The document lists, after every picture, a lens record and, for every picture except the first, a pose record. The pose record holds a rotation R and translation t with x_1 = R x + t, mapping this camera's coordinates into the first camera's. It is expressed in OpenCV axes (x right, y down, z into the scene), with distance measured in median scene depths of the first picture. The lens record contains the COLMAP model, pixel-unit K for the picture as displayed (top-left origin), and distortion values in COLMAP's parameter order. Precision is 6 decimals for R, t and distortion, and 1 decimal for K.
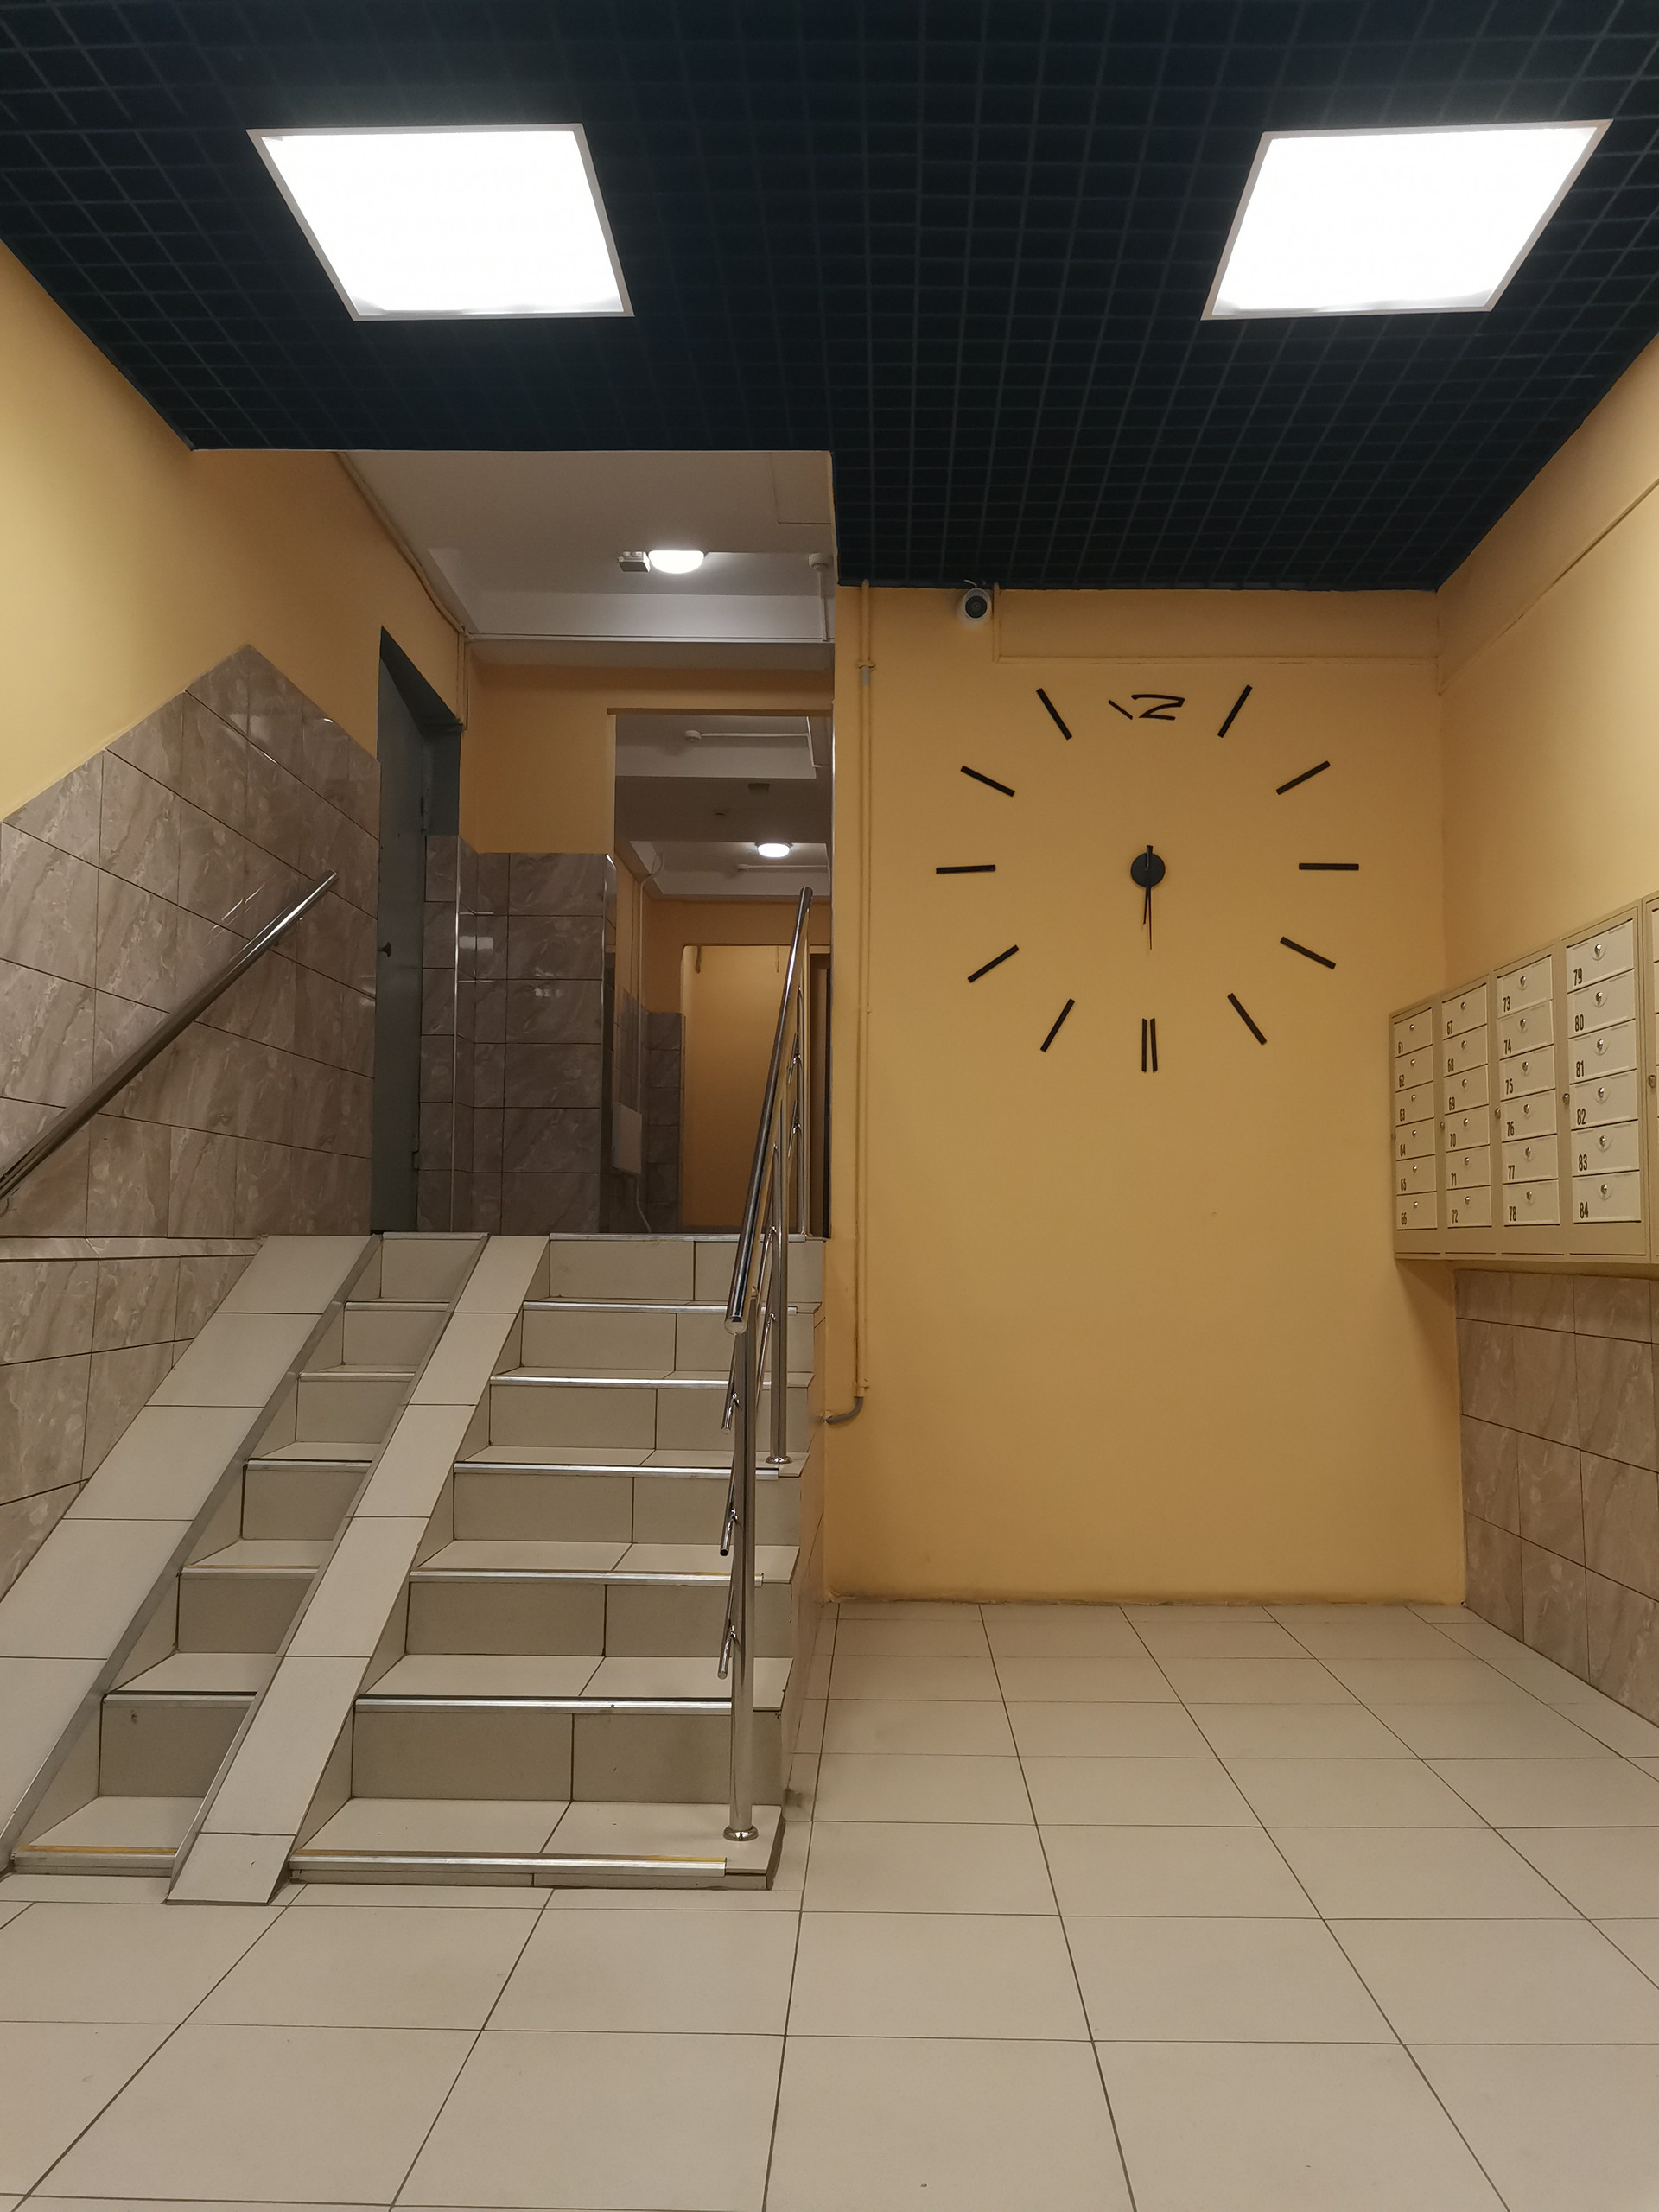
lens RADIAL K [[1634.1, 0, 834.8], [0, 1634.1, 1108.2], [0, 0, 1]] dist [0.112532, -0.152196]
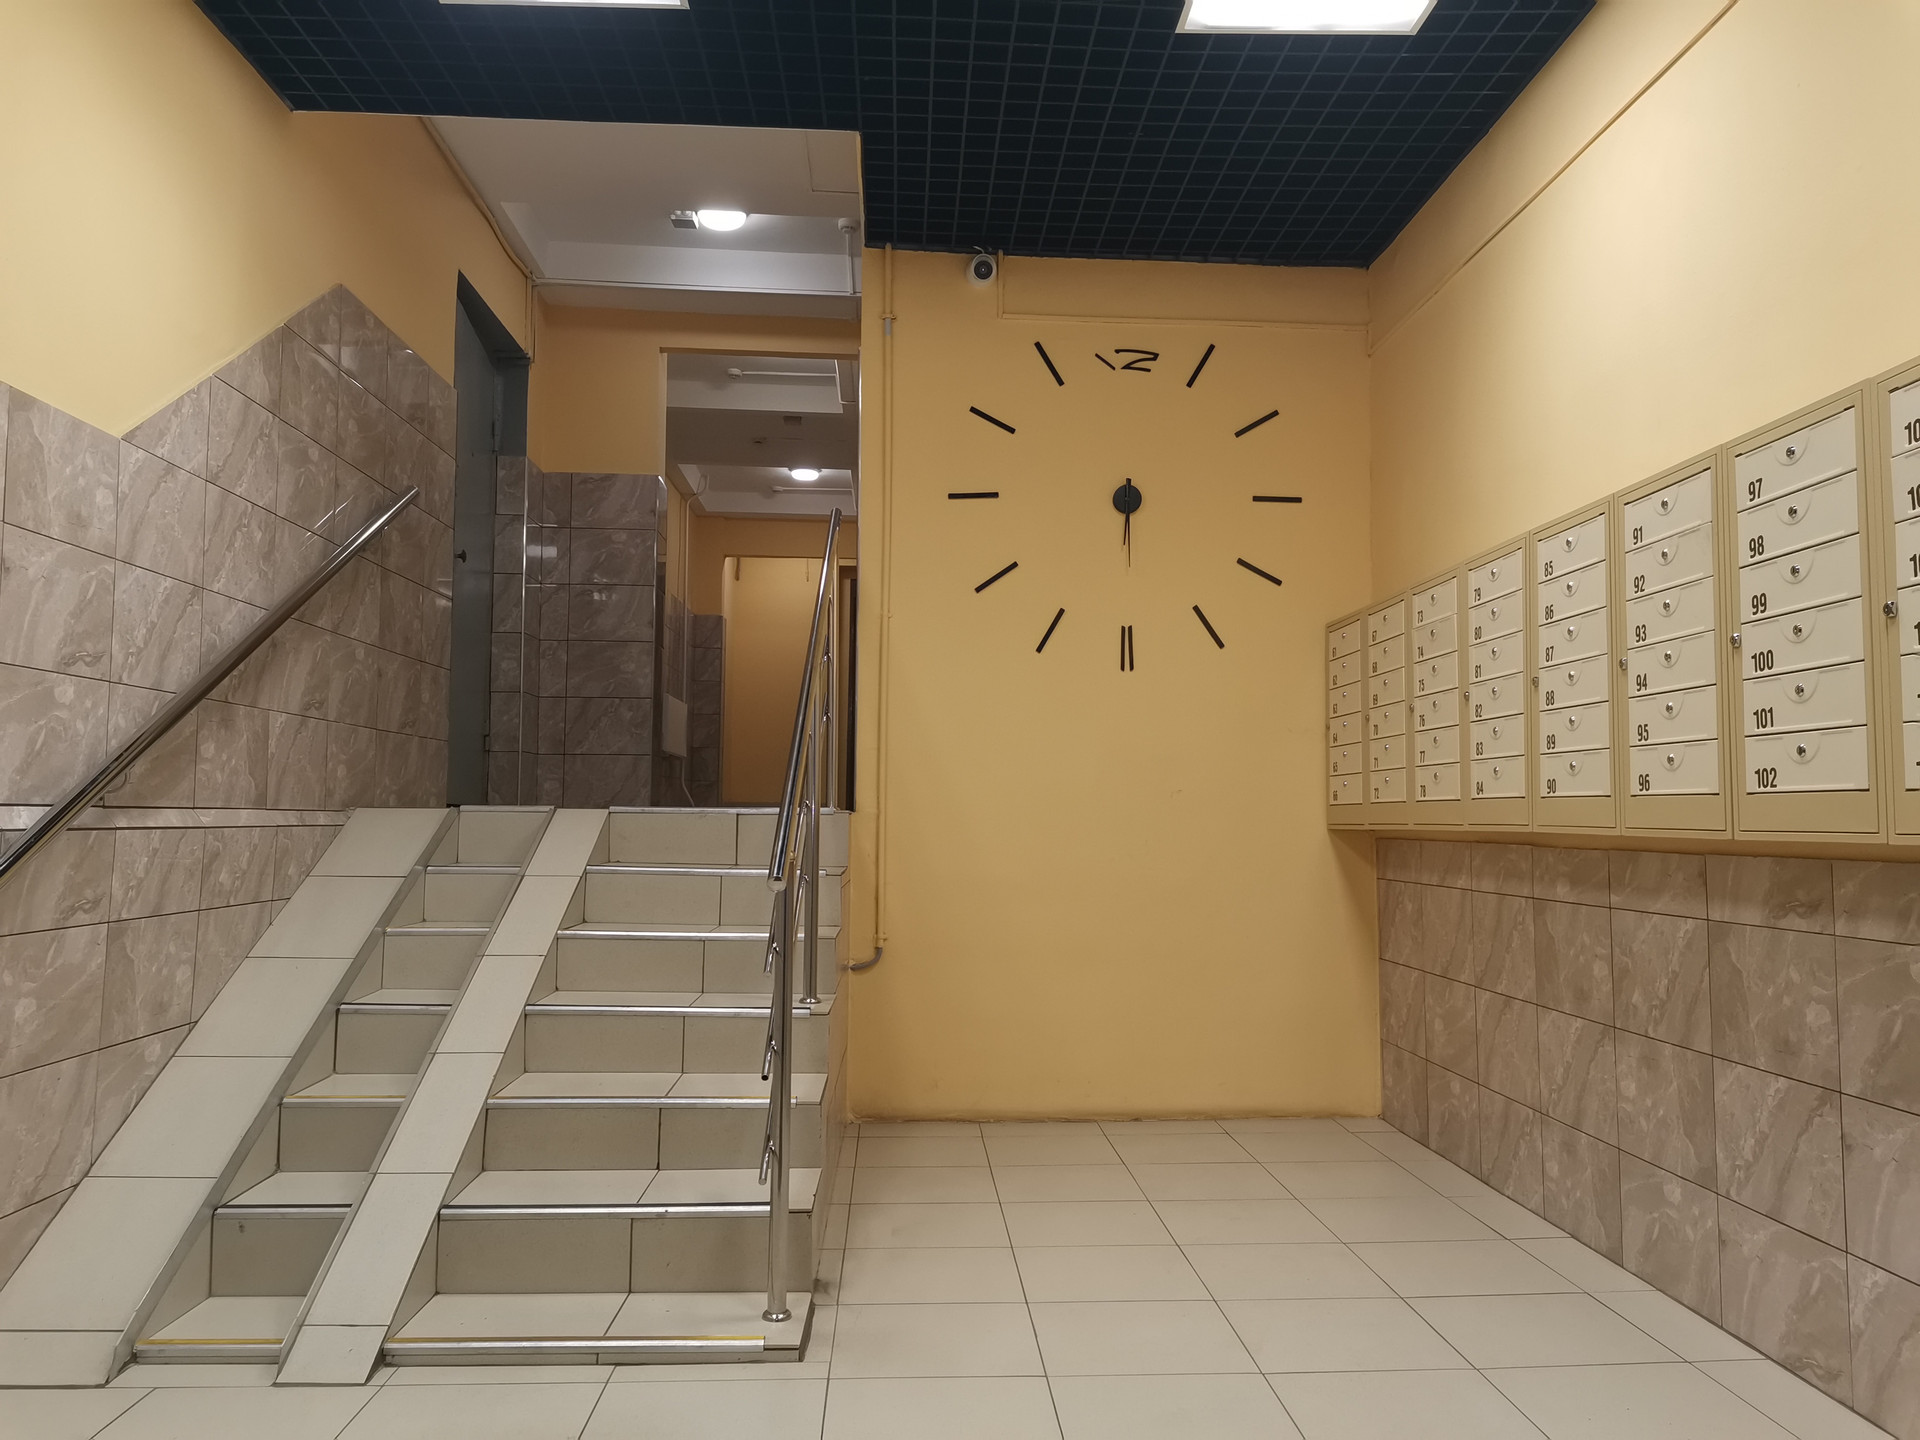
lens RADIAL K [[1418.4, 0, 957.1], [0, 1418.4, 719.5], [0, 0, 1]] dist [0.112532, -0.152196]
pose [[0.997417, 0.006686, 0.071517, -0.003235], [-0.007629, 0.999887, 0.012917, 0.000559], [-0.071423, -0.013429, 0.997356, -0.012136]]
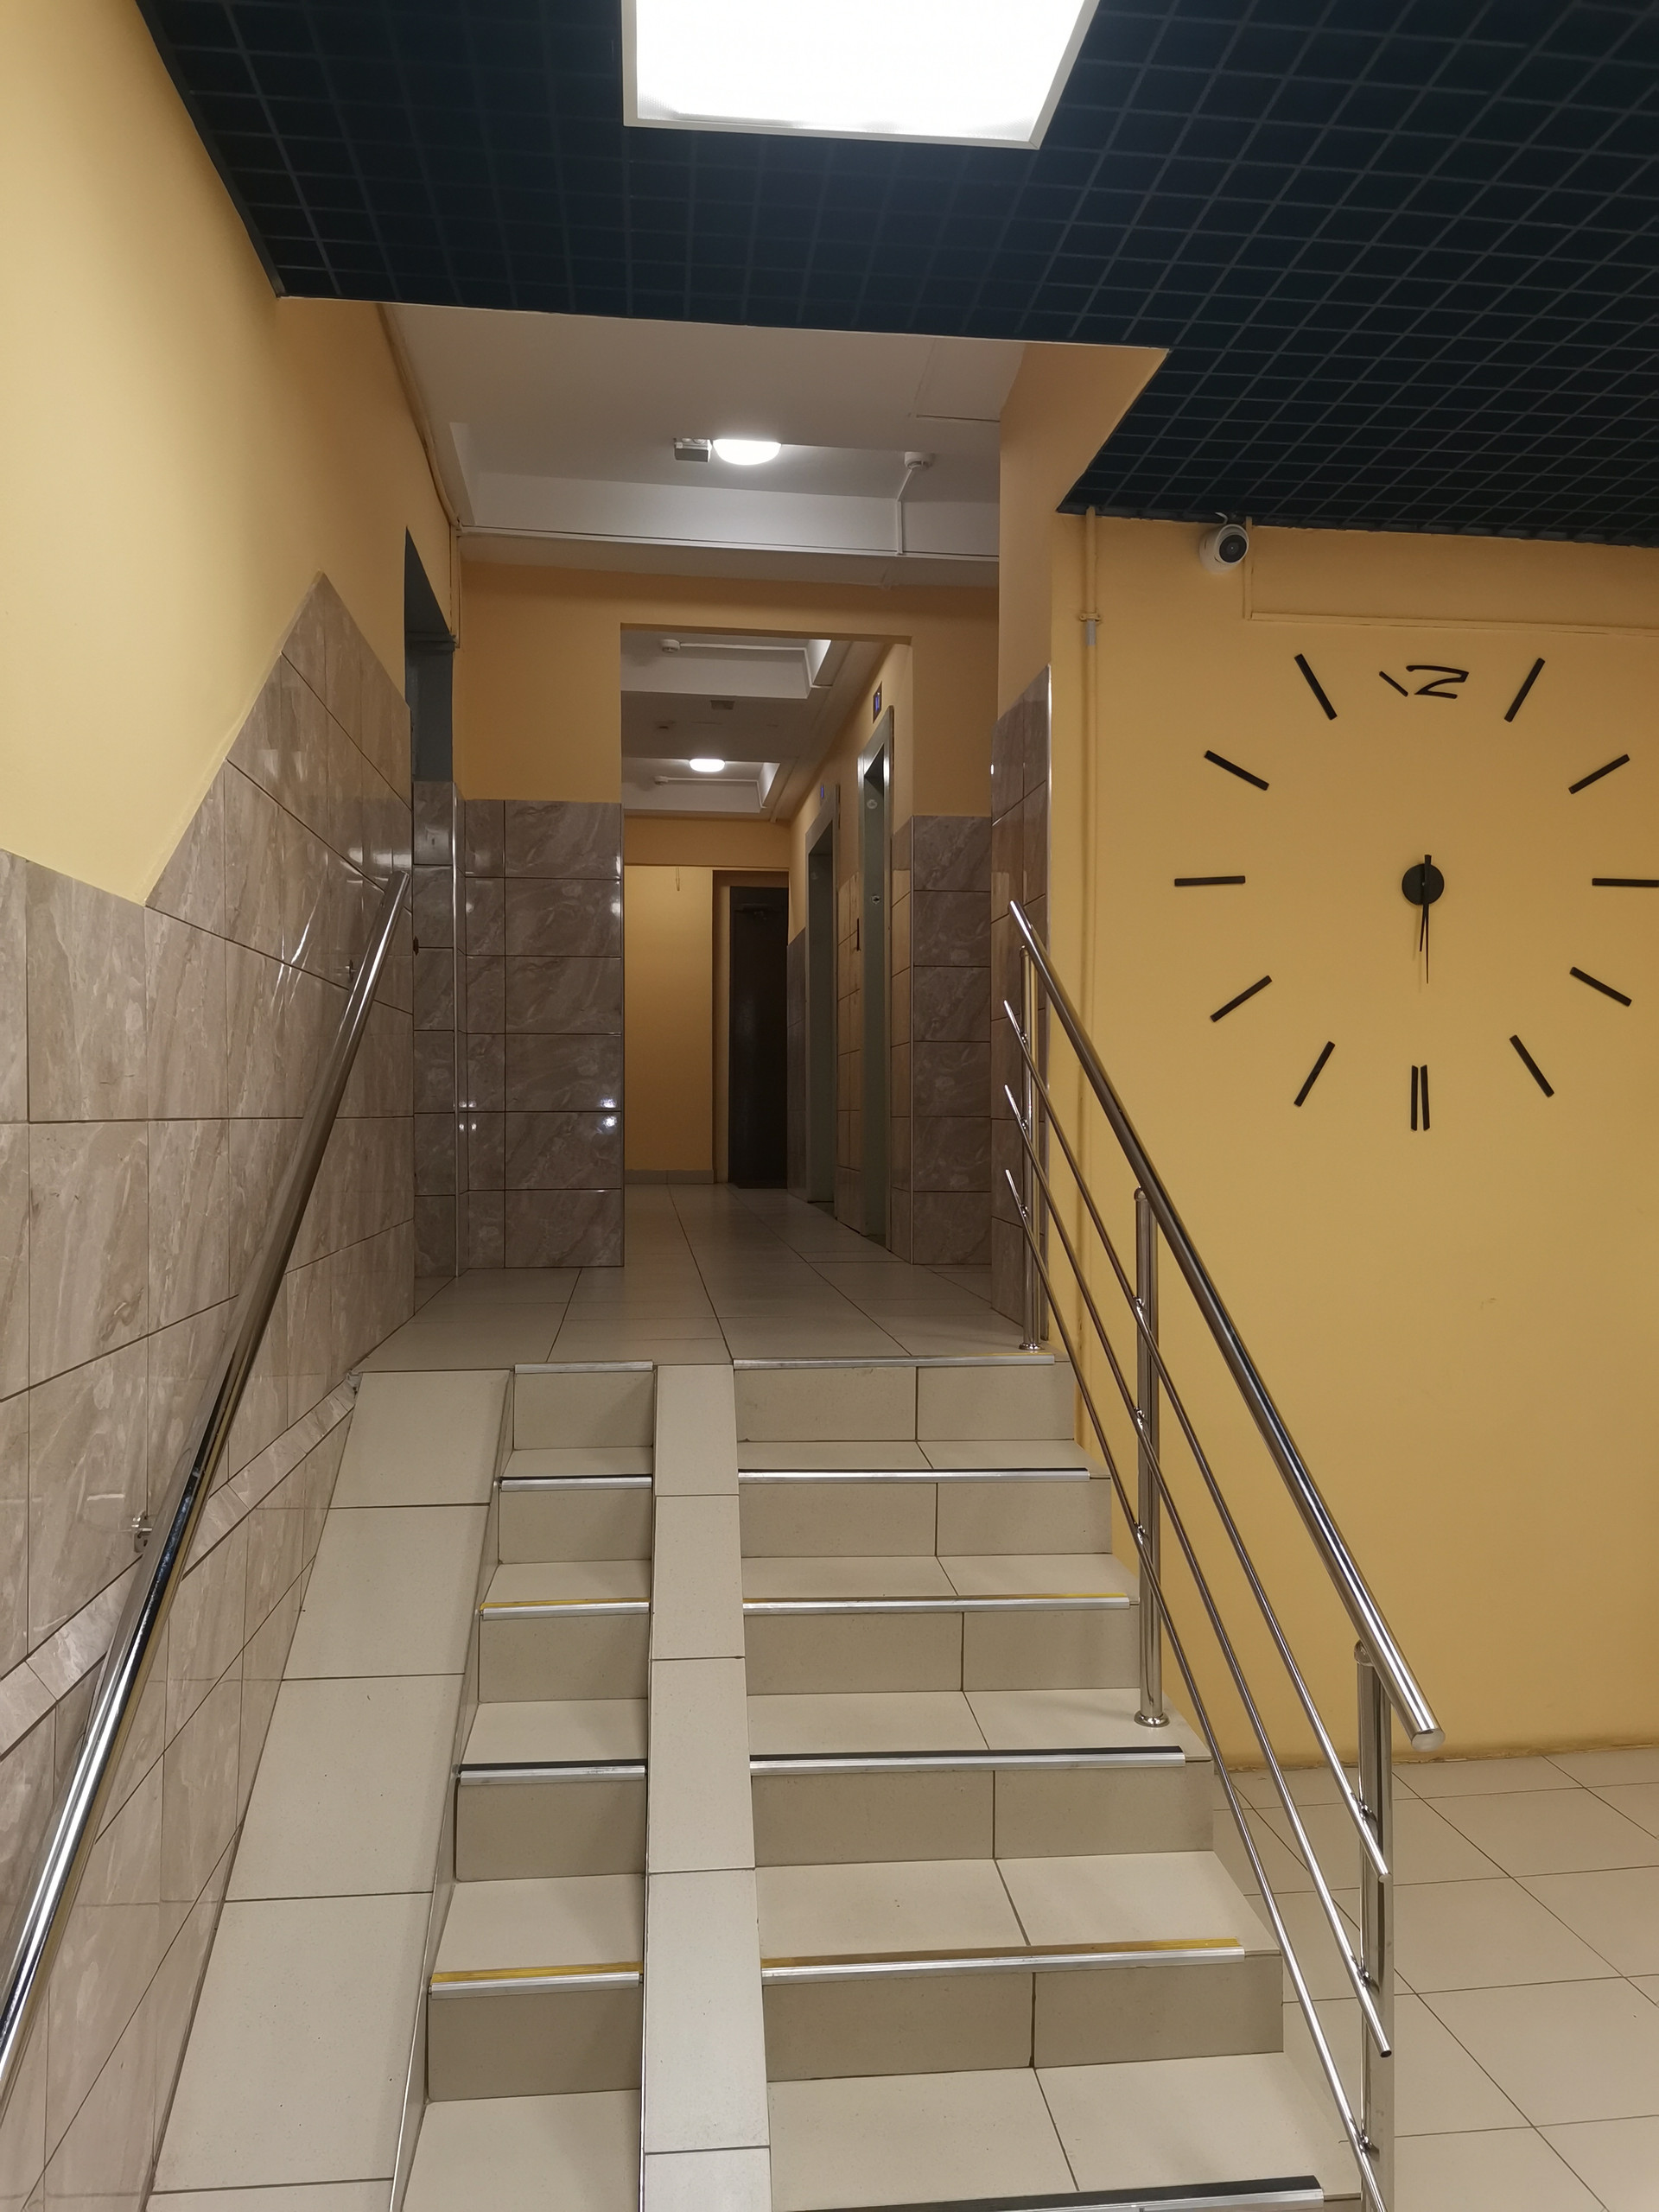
lens RADIAL K [[1634.1, 0, 834.8], [0, 1634.1, 1108.2], [0, 0, 1]] dist [0.112532, -0.152196]
pose [[0.989315, -0.006579, 0.145644, -0.242976], [-0.005311, 0.996692, 0.081096, -0.108591], [-0.145695, -0.081003, 0.986008, 0.240135]]
